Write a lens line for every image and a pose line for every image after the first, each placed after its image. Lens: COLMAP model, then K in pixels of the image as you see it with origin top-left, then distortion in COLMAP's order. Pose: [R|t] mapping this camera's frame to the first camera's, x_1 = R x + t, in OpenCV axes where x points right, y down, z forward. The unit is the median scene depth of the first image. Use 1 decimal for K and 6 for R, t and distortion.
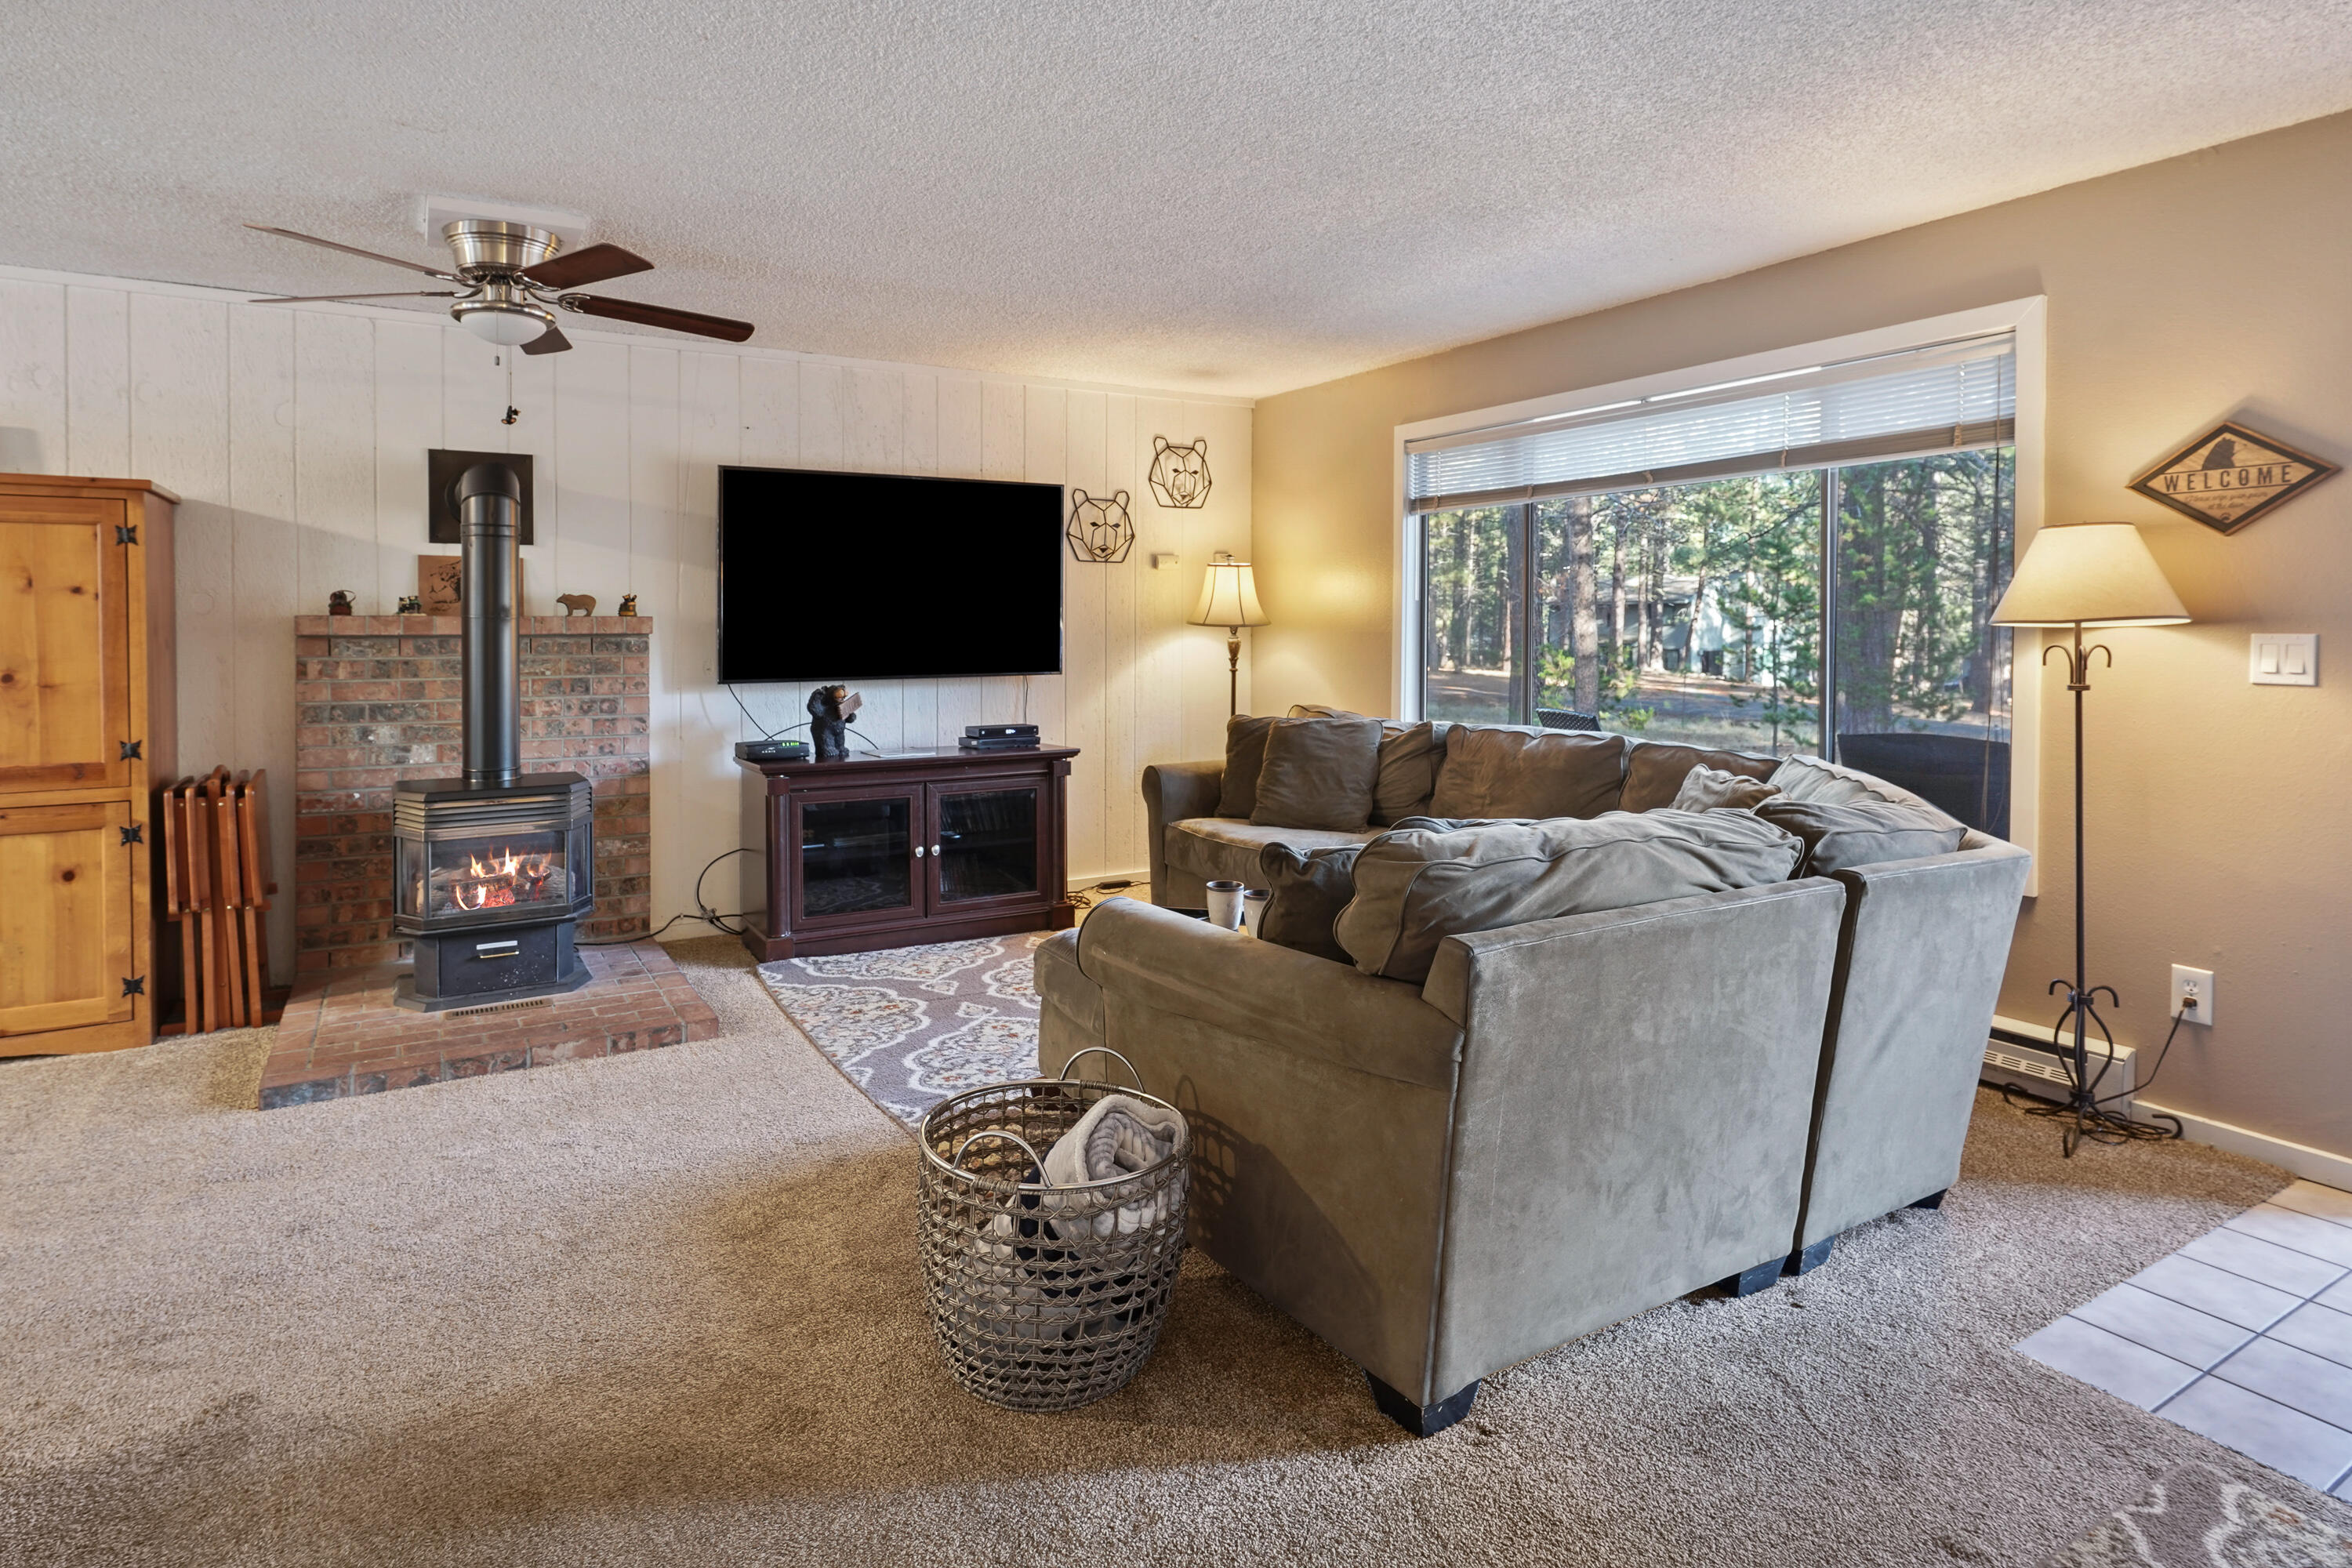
lens RADIAL K [[1254.6, 0, 1163.3], [0, 1254.6, 640.7], [0, 0, 1]] dist [-0.002700, 0.000077]
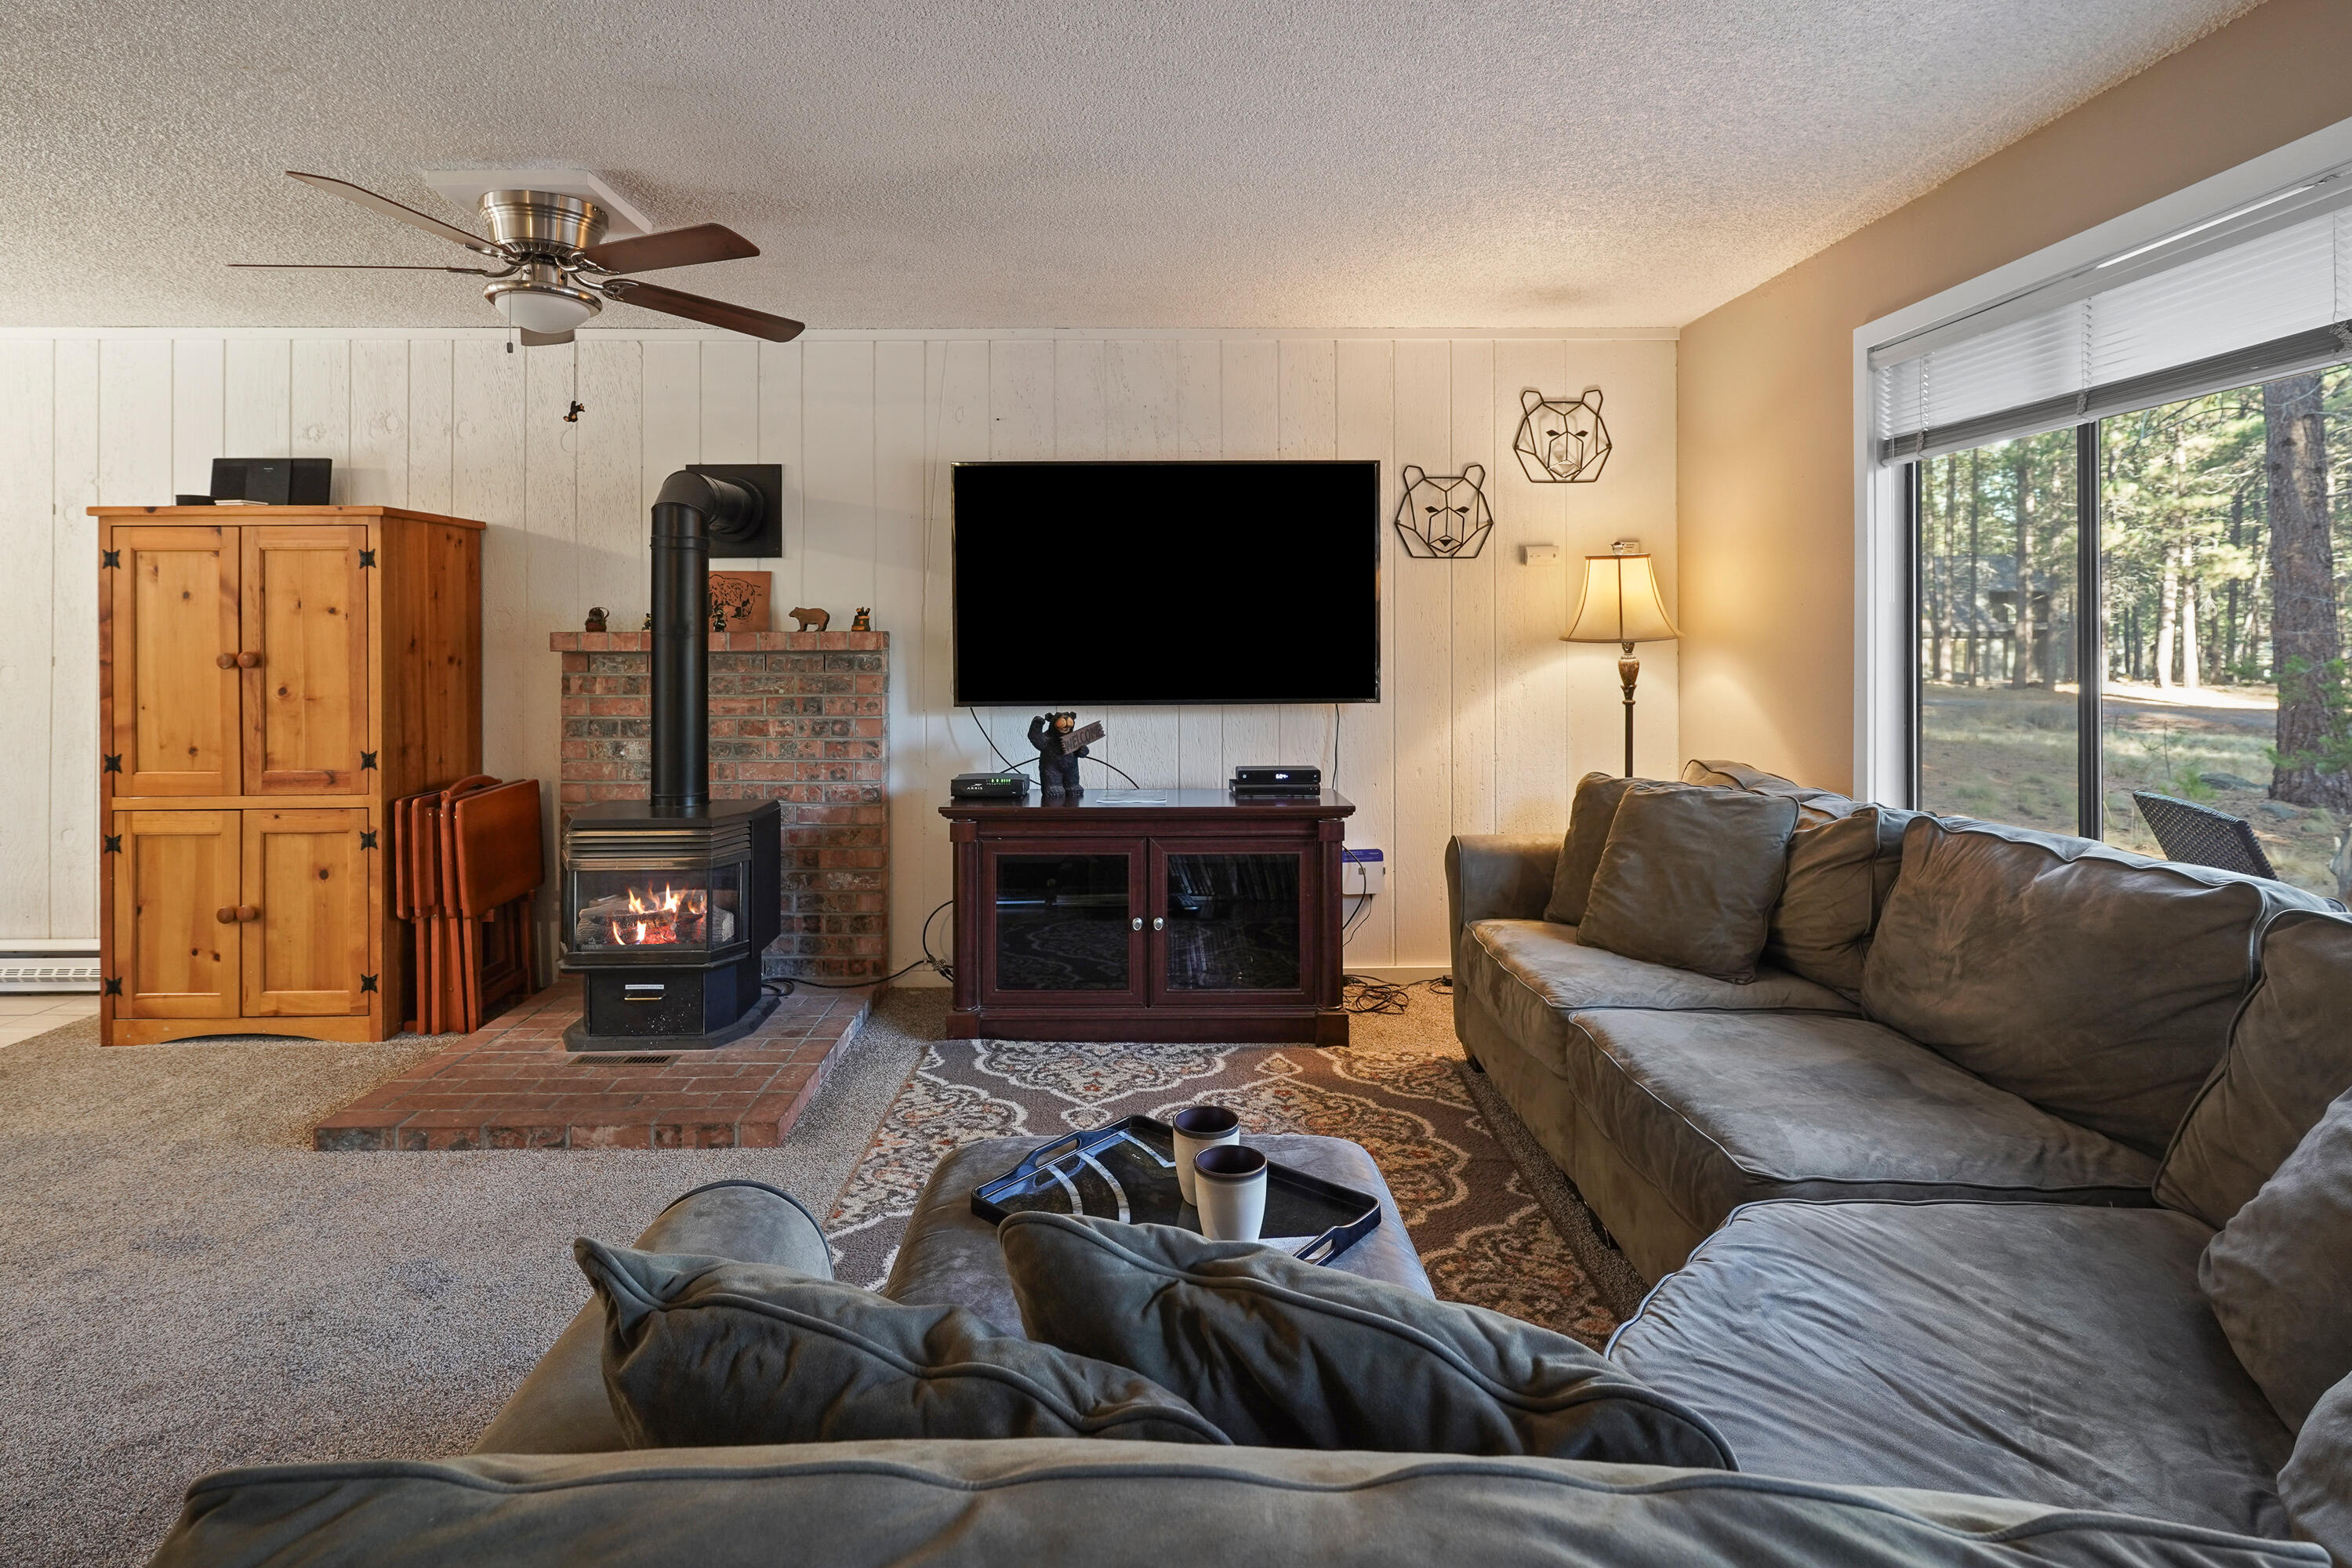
lens RADIAL K [[1176.8, 0, 1160.4], [0, 1176.8, 621.3], [0, 0, 1]] dist [-0.008342, 0.005767]
pose [[0.870099, -0.006117, -0.492839, 0.197116], [-0.004663, 0.999776, -0.020641, -0.010205], [0.492855, 0.020258, 0.869876, 0.361461]]
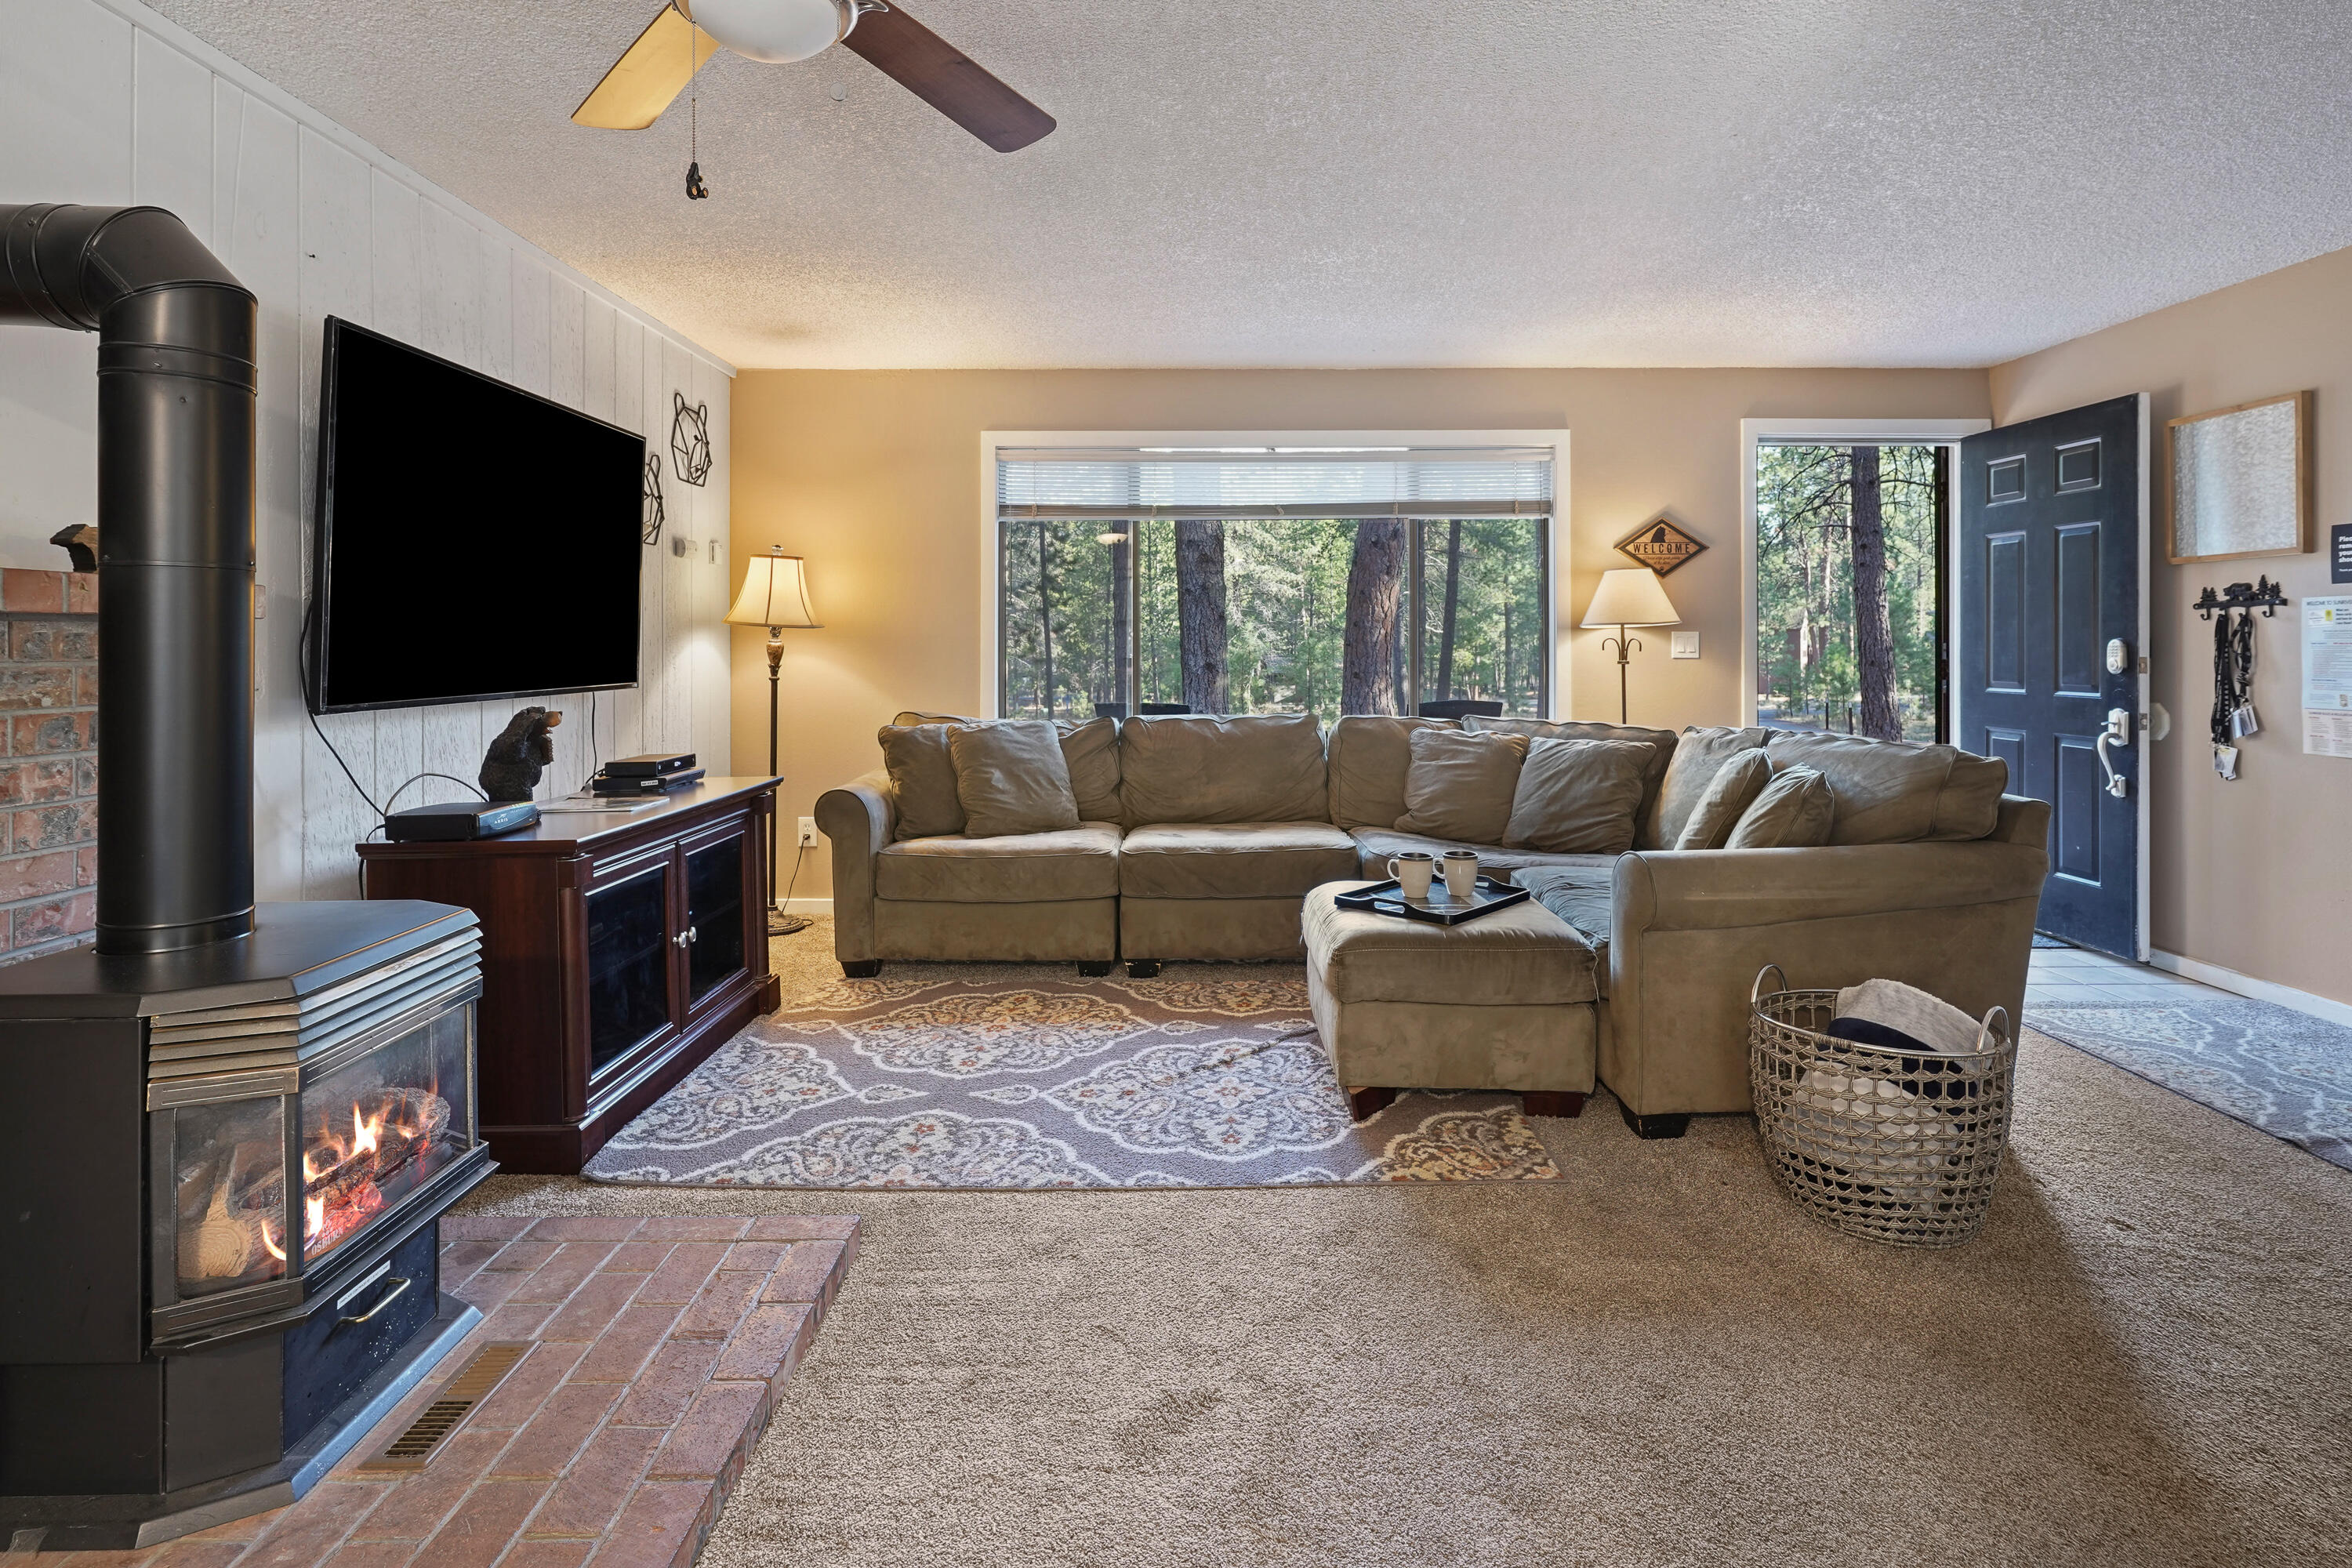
lens RADIAL K [[1176.8, 0, 1161.3], [0, 1176.8, 640.8], [0, 0, 1]] dist [-0.008342, 0.005767]
pose [[0.523996, 0.005297, 0.851704, -0.631615], [0.011924, 0.999837, -0.013555, 0.014426], [-0.851637, 0.017259, 0.523847, 0.443794]]
